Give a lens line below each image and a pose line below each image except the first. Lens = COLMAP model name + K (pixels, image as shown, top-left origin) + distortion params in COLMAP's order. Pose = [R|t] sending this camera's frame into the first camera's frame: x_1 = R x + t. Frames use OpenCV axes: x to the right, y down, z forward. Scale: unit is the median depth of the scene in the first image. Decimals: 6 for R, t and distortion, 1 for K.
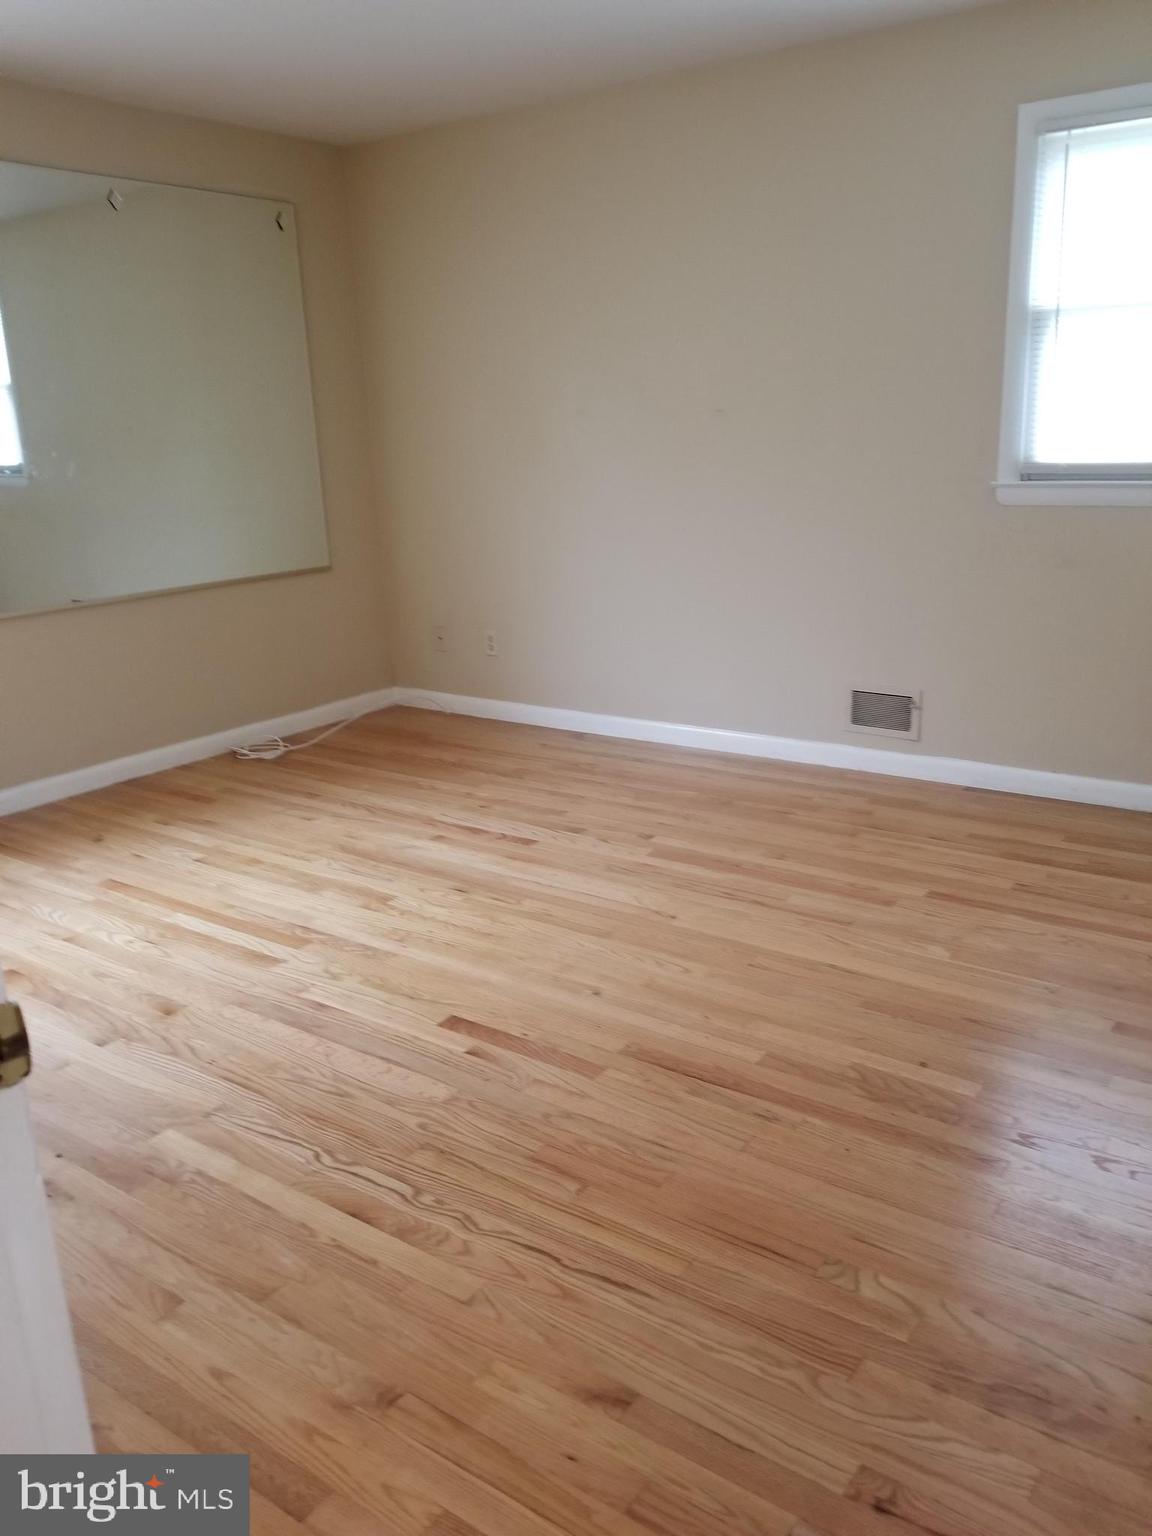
lens RADIAL K [[1213.6, 0, 575.9], [0, 1213.6, 768.6], [0, 0, 1]] dist [0.027549, -0.019184]
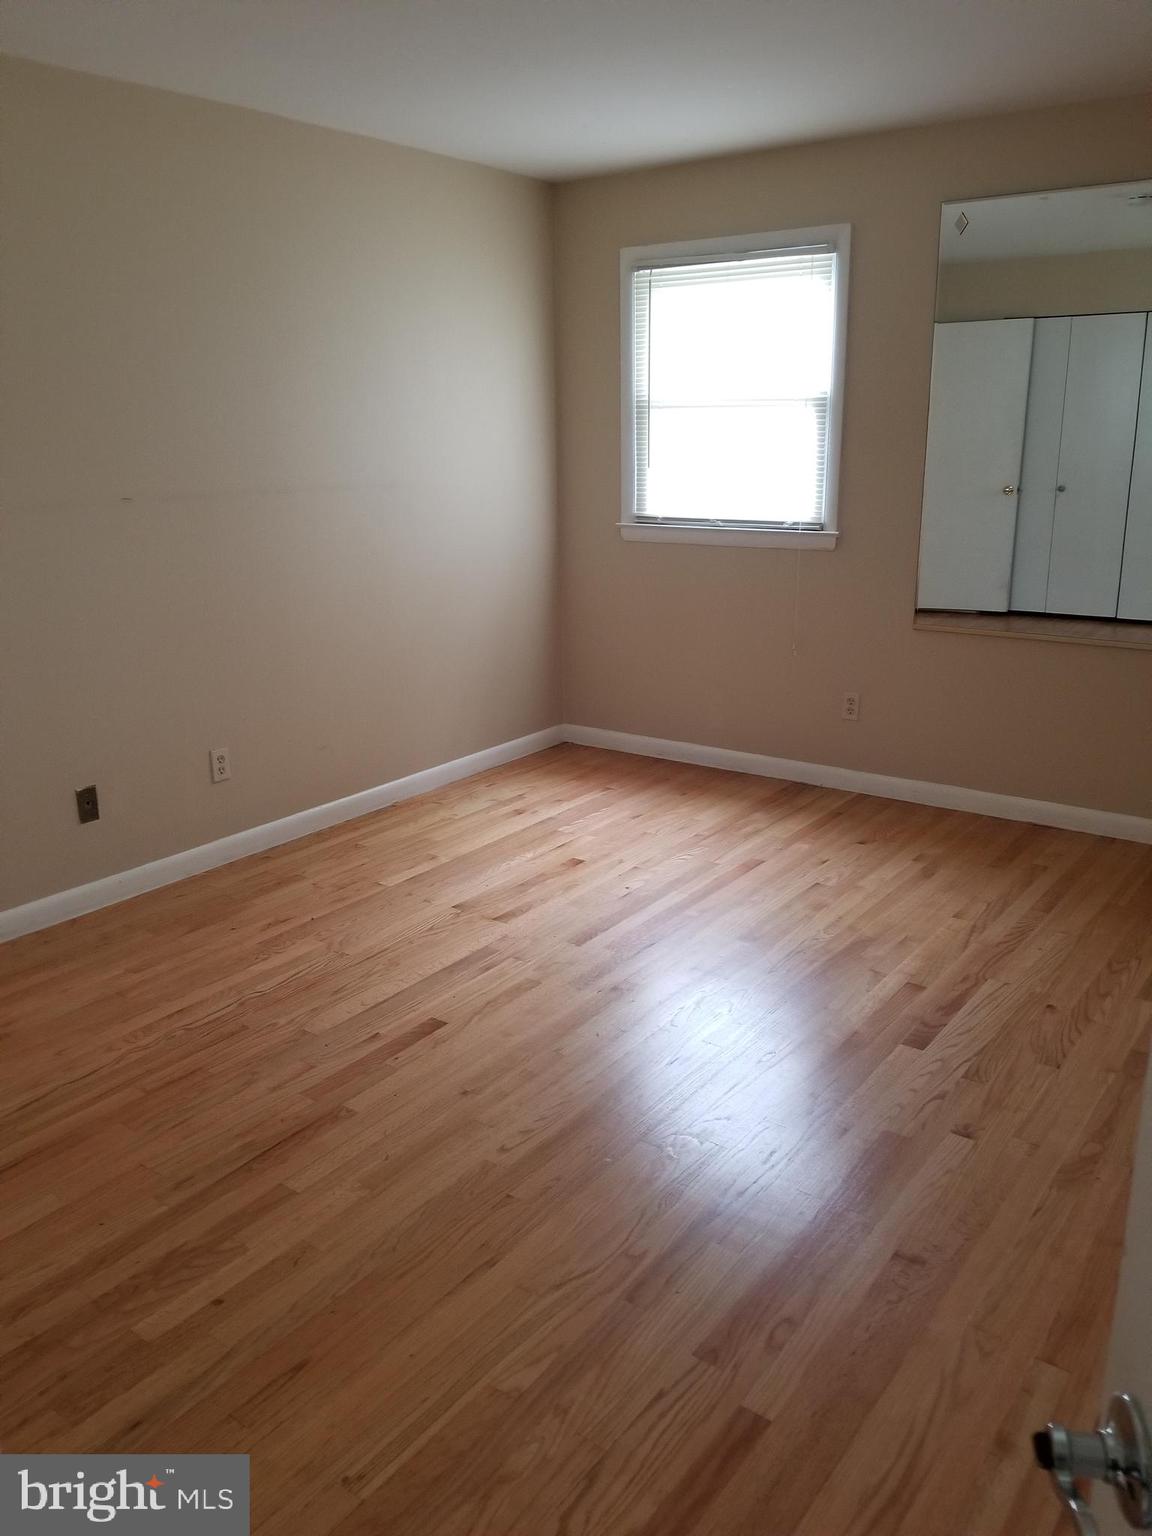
lens RADIAL K [[1213.6, 0, 575.5], [0, 1213.6, 769.1], [0, 0, 1]] dist [0.027549, -0.019184]
pose [[-0.018337, 0.309043, -0.950871, 0.626757], [-0.259029, 0.917093, 0.303060, -0.267475], [0.965696, 0.251860, 0.063234, 0.708218]]
